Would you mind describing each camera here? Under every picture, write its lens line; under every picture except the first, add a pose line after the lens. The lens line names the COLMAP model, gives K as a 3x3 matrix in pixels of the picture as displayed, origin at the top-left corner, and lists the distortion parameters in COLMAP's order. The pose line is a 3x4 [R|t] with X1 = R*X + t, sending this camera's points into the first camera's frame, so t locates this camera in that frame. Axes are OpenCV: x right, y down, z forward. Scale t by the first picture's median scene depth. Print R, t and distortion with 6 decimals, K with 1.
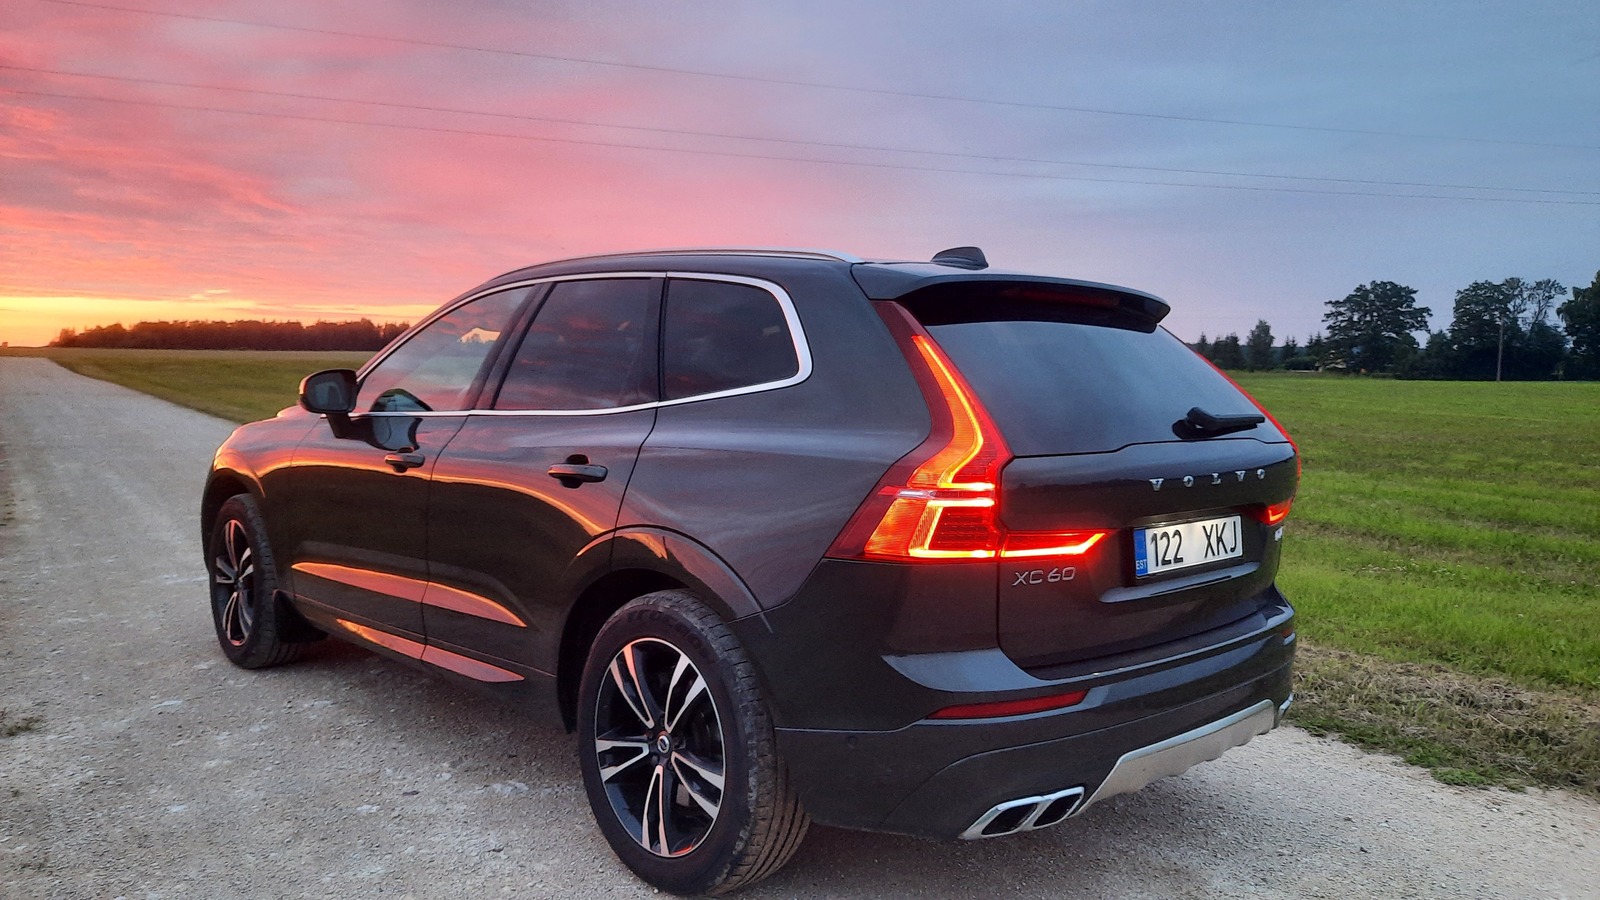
lens RADIAL K [[1223.5, 0, 821.1], [0, 1223.5, 444.8], [0, 0, 1]] dist [0.005081, -0.005905]
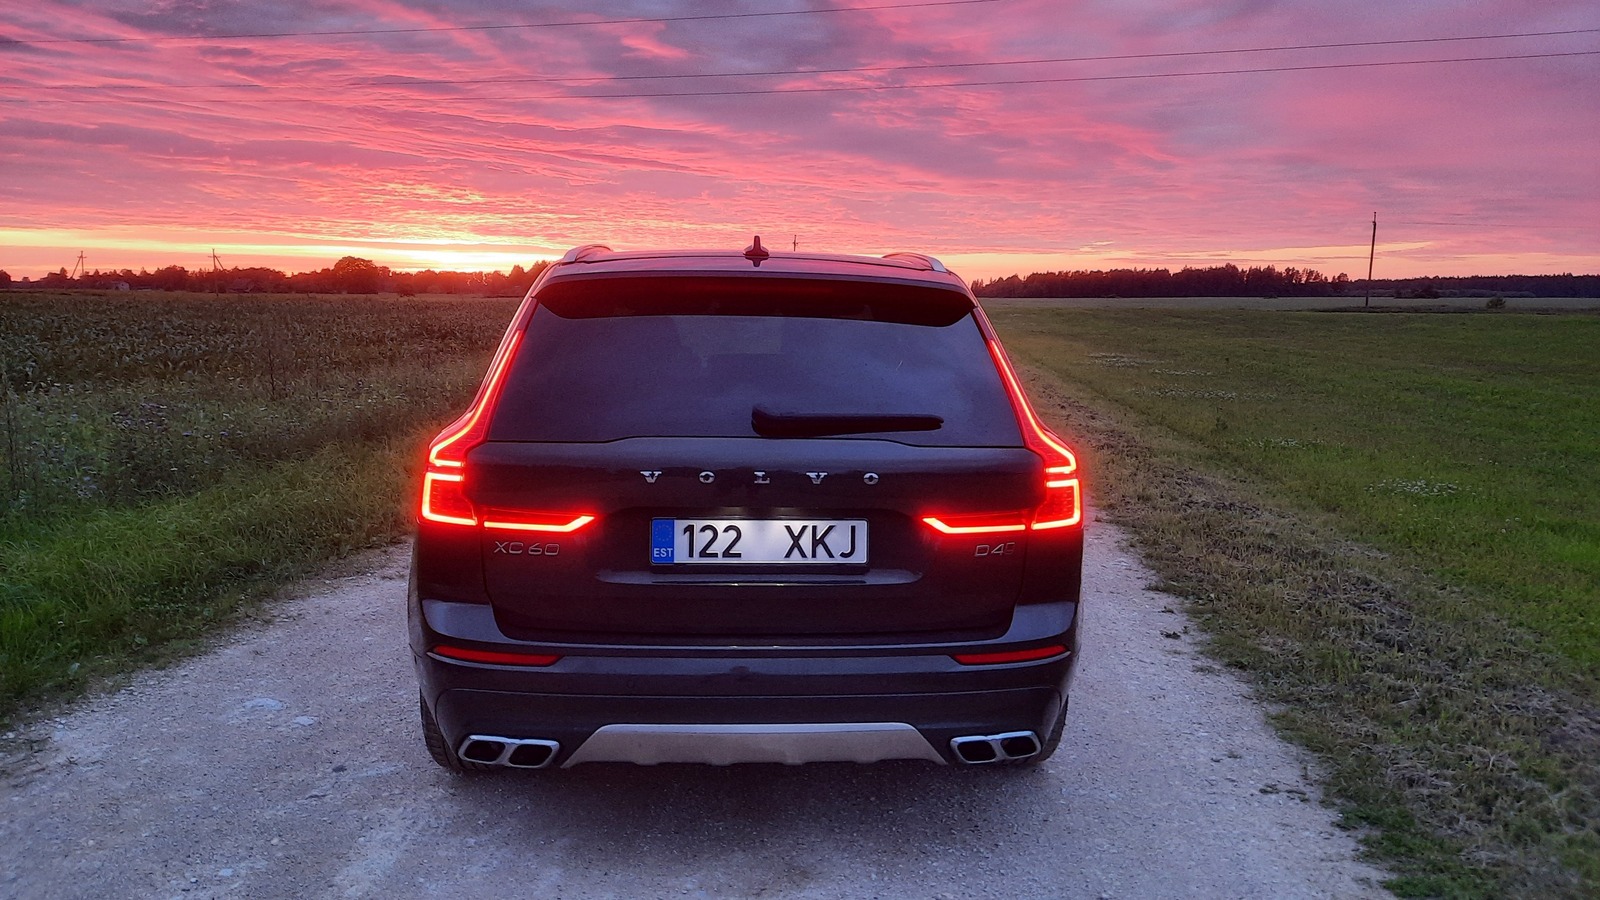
lens RADIAL K [[1223.5, 0, 821.1], [0, 1223.5, 444.8], [0, 0, 1]] dist [0.005081, -0.005905]
pose [[0.747209, 0.069231, -0.660974, 0.931753], [-0.038225, 0.997390, 0.061256, -0.055788], [0.663489, -0.020505, 0.747905, 0.280509]]
